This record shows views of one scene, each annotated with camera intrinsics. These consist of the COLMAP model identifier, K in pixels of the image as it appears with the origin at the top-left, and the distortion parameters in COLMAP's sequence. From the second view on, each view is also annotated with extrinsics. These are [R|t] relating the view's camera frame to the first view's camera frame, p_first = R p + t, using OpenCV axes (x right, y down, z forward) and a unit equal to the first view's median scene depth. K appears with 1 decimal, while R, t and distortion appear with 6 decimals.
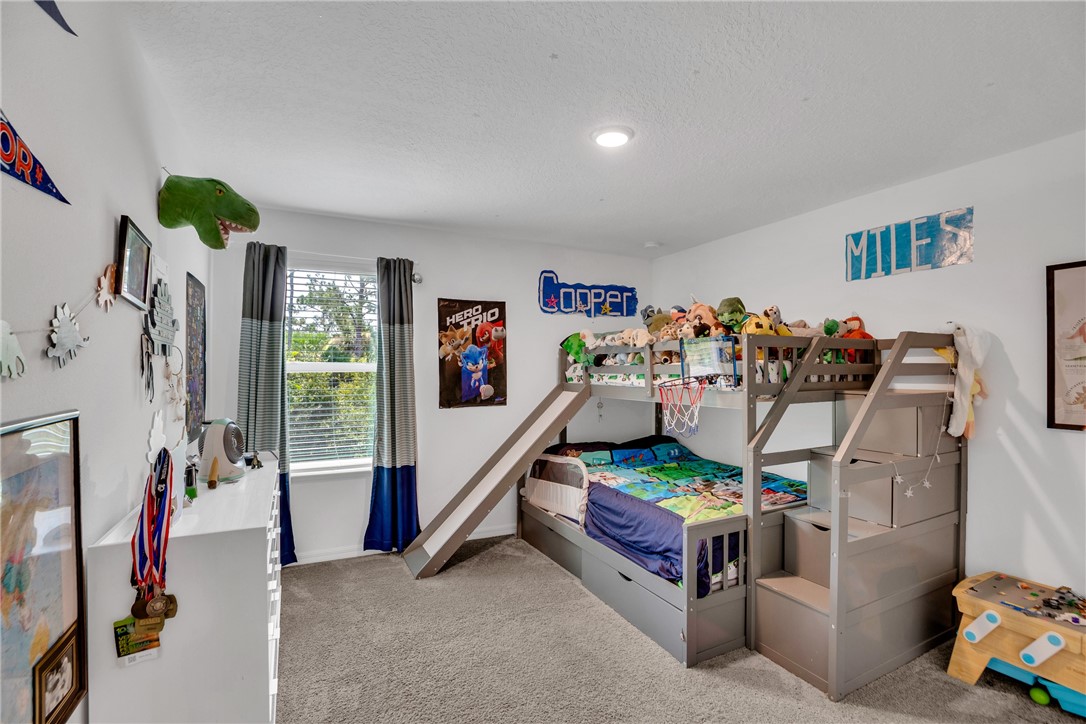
lens RADIAL K [[496.8, 0, 543.4], [0, 496.8, 365.9], [0, 0, 1]] dist [-0.001728, -0.000133]
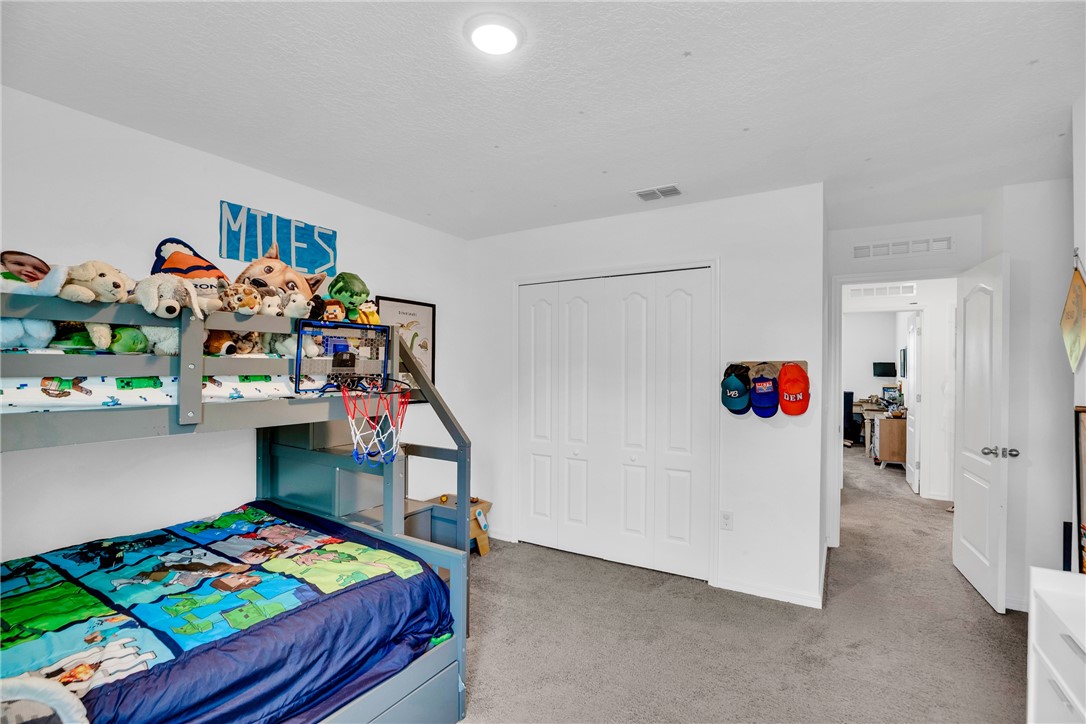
lens RADIAL K [[496.8, 0, 542.0], [0, 496.8, 363.9], [0, 0, 1]] dist [-0.001728, -0.000133]
pose [[-0.518176, -0.000513, 0.855274, -0.379068], [-0.006142, 0.999976, -0.003121, 0.005104], [-0.855252, -0.006870, -0.518167, 1.014682]]
